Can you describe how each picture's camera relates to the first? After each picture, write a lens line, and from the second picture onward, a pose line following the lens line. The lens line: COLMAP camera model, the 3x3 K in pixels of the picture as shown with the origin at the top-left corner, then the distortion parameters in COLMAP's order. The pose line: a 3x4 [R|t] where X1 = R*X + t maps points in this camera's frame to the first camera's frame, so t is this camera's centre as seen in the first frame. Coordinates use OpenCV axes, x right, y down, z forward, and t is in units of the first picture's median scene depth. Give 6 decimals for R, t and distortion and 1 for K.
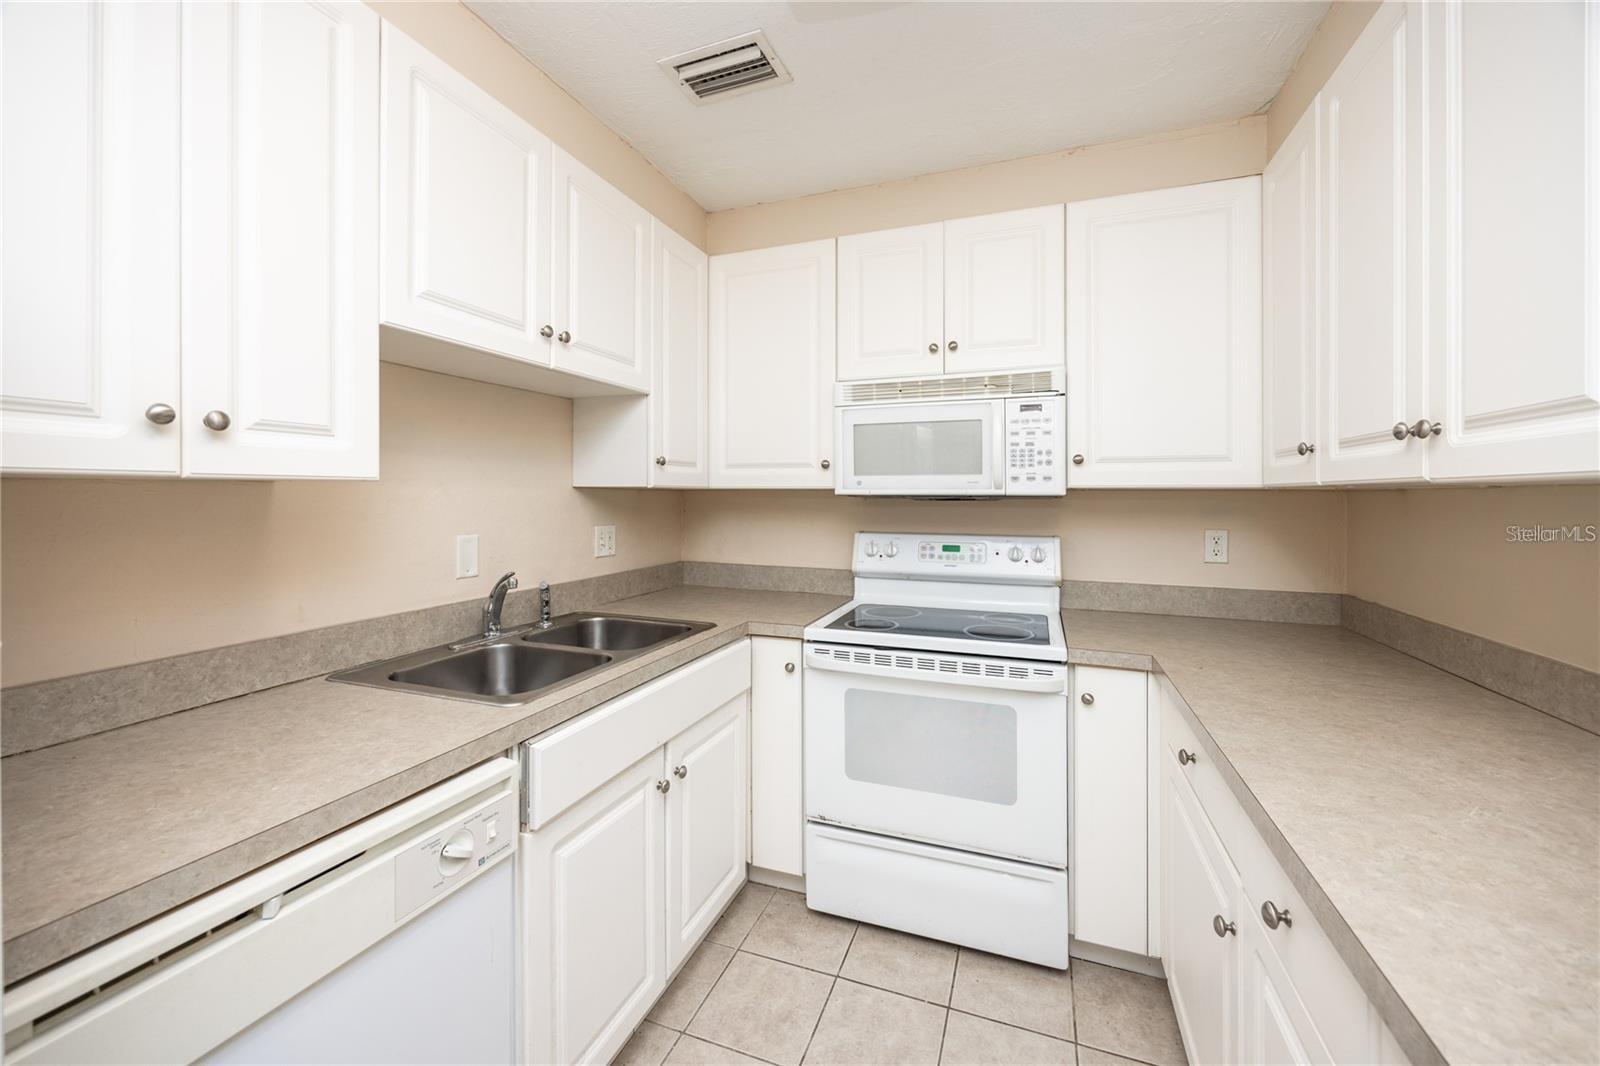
lens RADIAL K [[630.9, 0, 802.4], [0, 630.9, 489.4], [0, 0, 1]] dist [-0.000362, -0.000836]
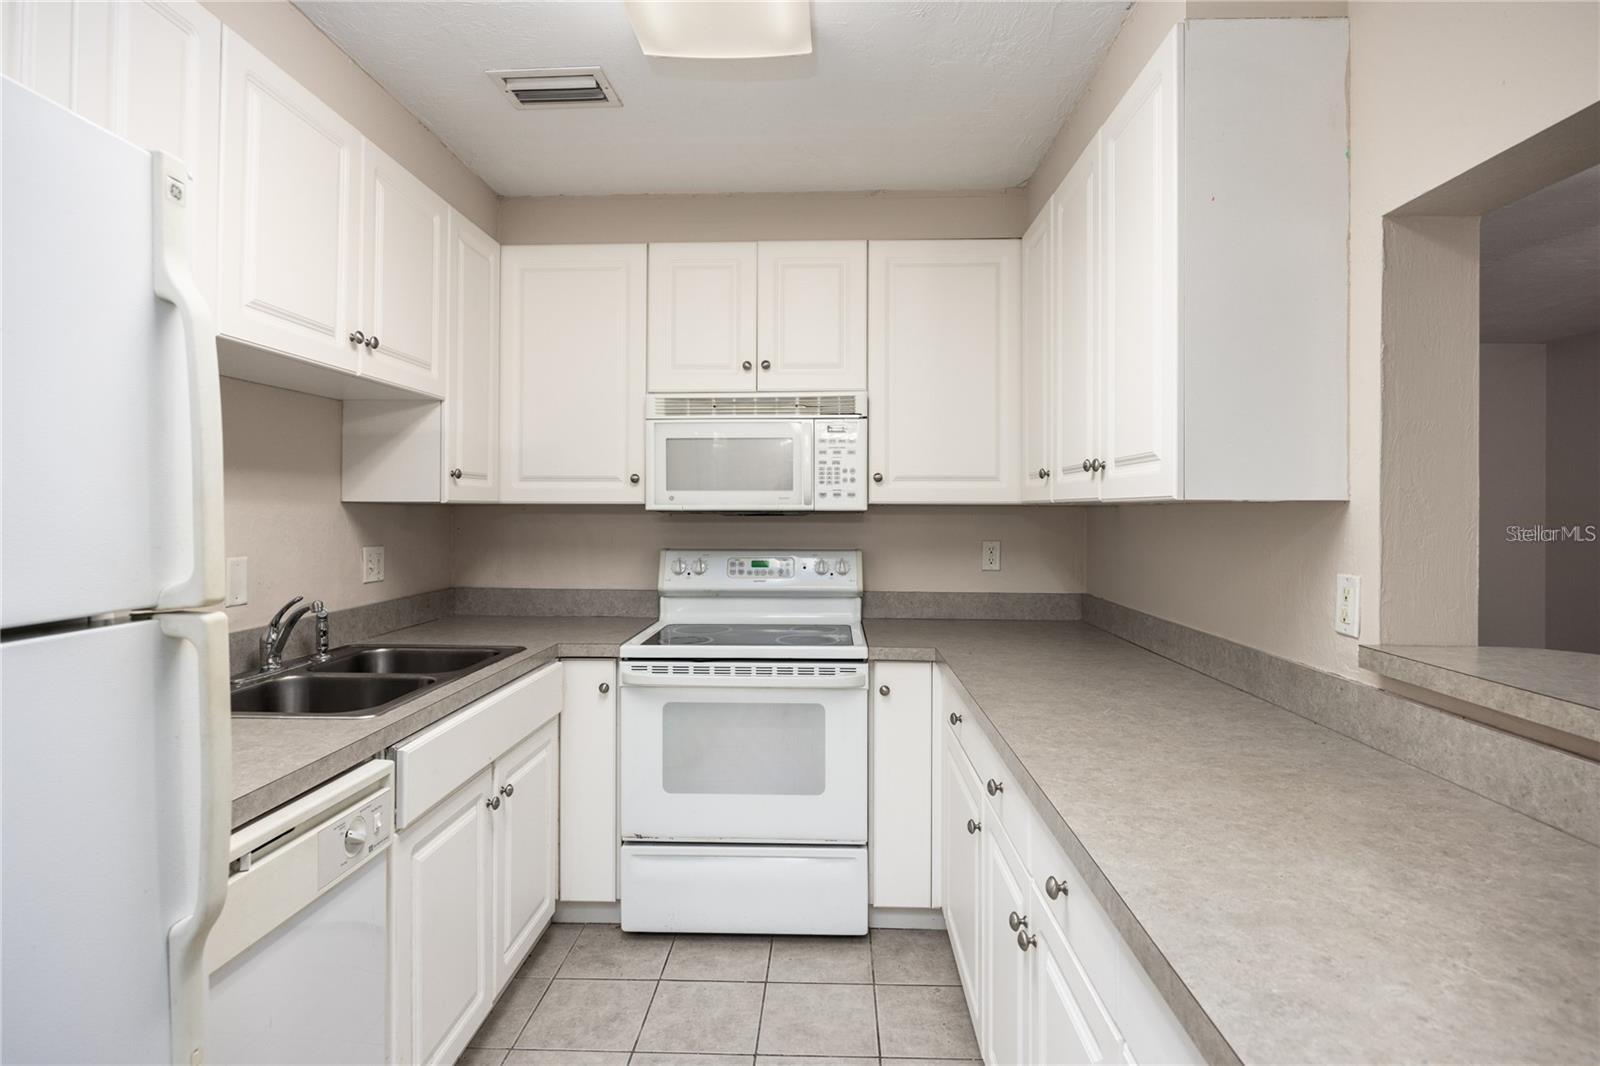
lens RADIAL K [[786.7, 0, 803.5], [0, 786.7, 519.8], [0, 0, 1]] dist [-0.009574, 0.001098]
pose [[0.950335, -0.005364, 0.311184, -0.115623], [-0.001535, 0.999759, 0.021922, -0.004725], [-0.311226, -0.021311, 0.950097, -0.270348]]
